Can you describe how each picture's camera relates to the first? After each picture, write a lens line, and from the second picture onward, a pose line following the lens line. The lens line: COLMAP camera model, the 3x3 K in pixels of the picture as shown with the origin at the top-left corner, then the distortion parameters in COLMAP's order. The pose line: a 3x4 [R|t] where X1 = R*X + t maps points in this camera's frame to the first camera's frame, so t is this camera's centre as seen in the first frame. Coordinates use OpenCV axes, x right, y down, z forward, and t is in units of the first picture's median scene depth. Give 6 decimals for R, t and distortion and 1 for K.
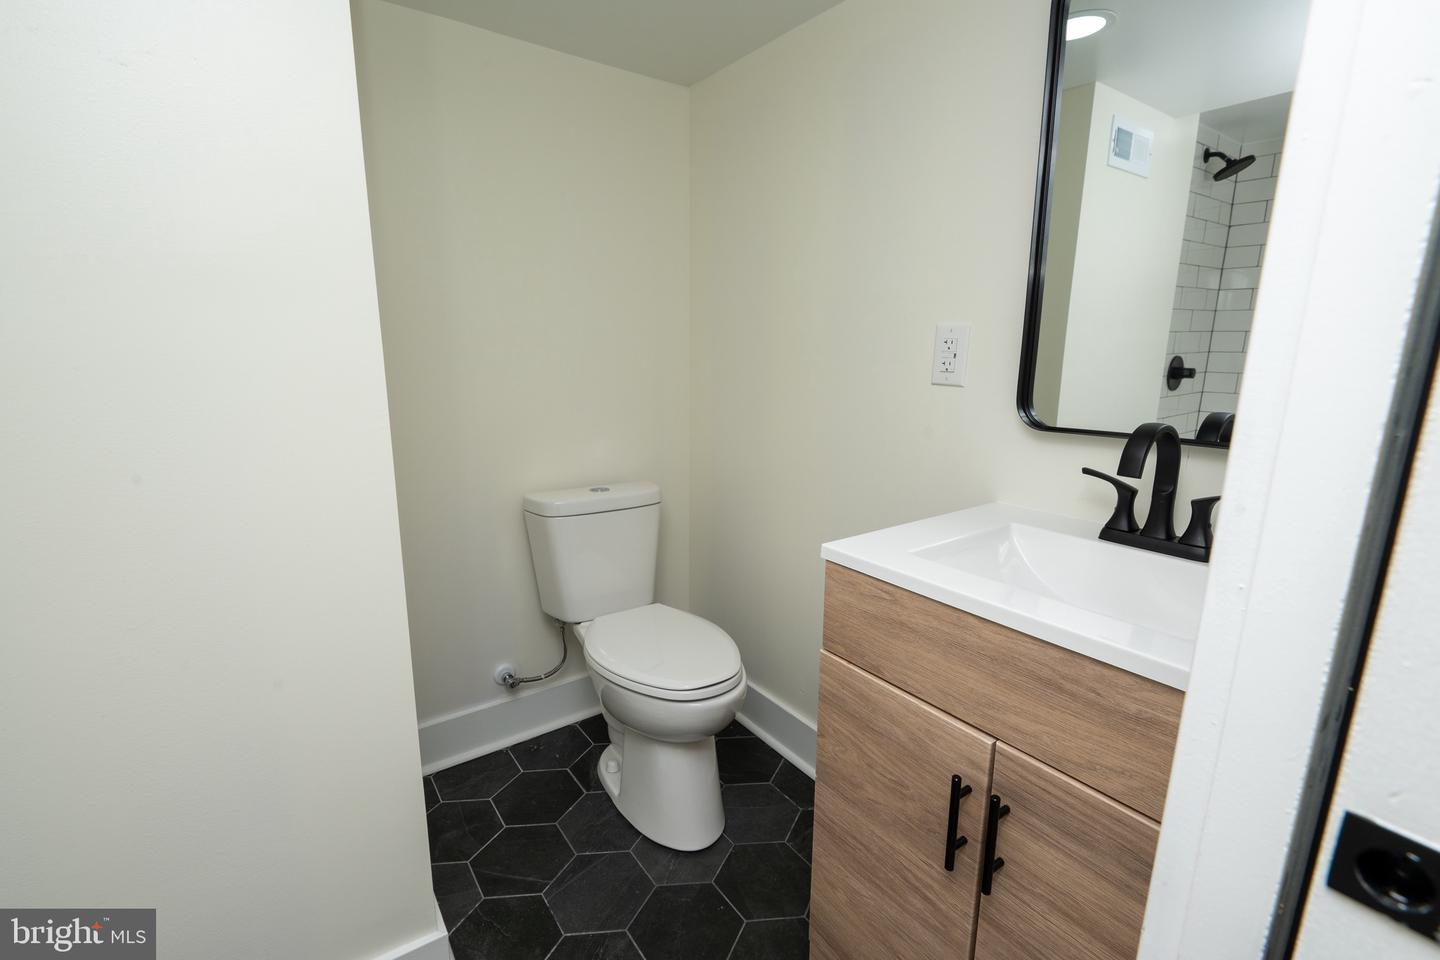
lens RADIAL K [[658.9, 0, 710.1], [0, 658.9, 470.2], [0, 0, 1]] dist [0.001734, -0.003934]
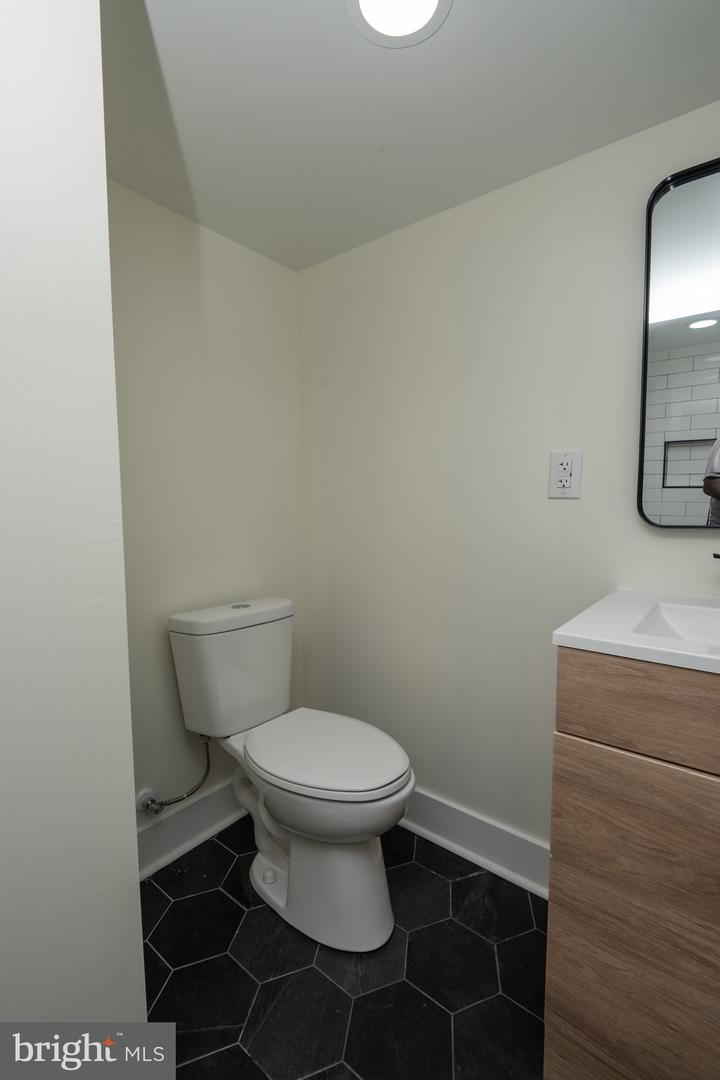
lens RADIAL K [[494.2, 0, 354.7], [0, 494.2, 535.0], [0, 0, 1]] dist [0.001734, -0.003934]
pose [[0.962641, -0.031151, 0.268984, -0.313034], [0.061794, 0.992421, -0.106219, 0.016940], [-0.263637, 0.118872, 0.957270, 0.243688]]
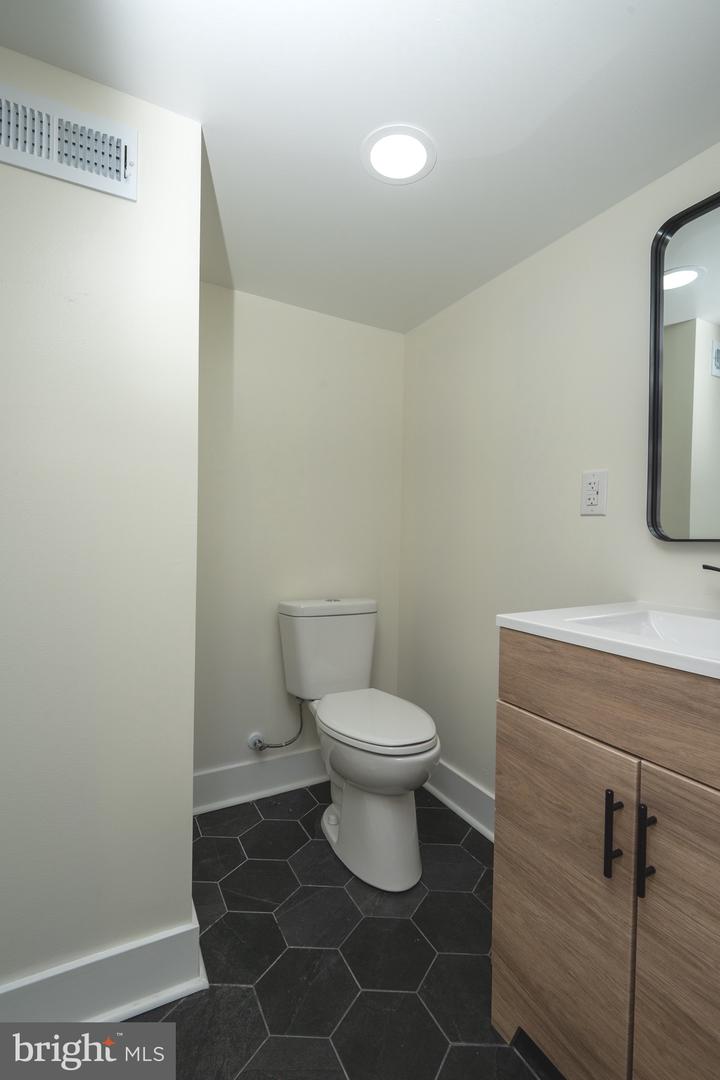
lens RADIAL K [[494.2, 0, 357.2], [0, 494.2, 533.6], [0, 0, 1]] dist [0.001734, -0.003934]
pose [[0.992548, 0.014281, -0.121012, 0.007264], [-0.036631, 0.982140, -0.184551, 0.125472], [0.116215, 0.187609, 0.975345, -0.032556]]
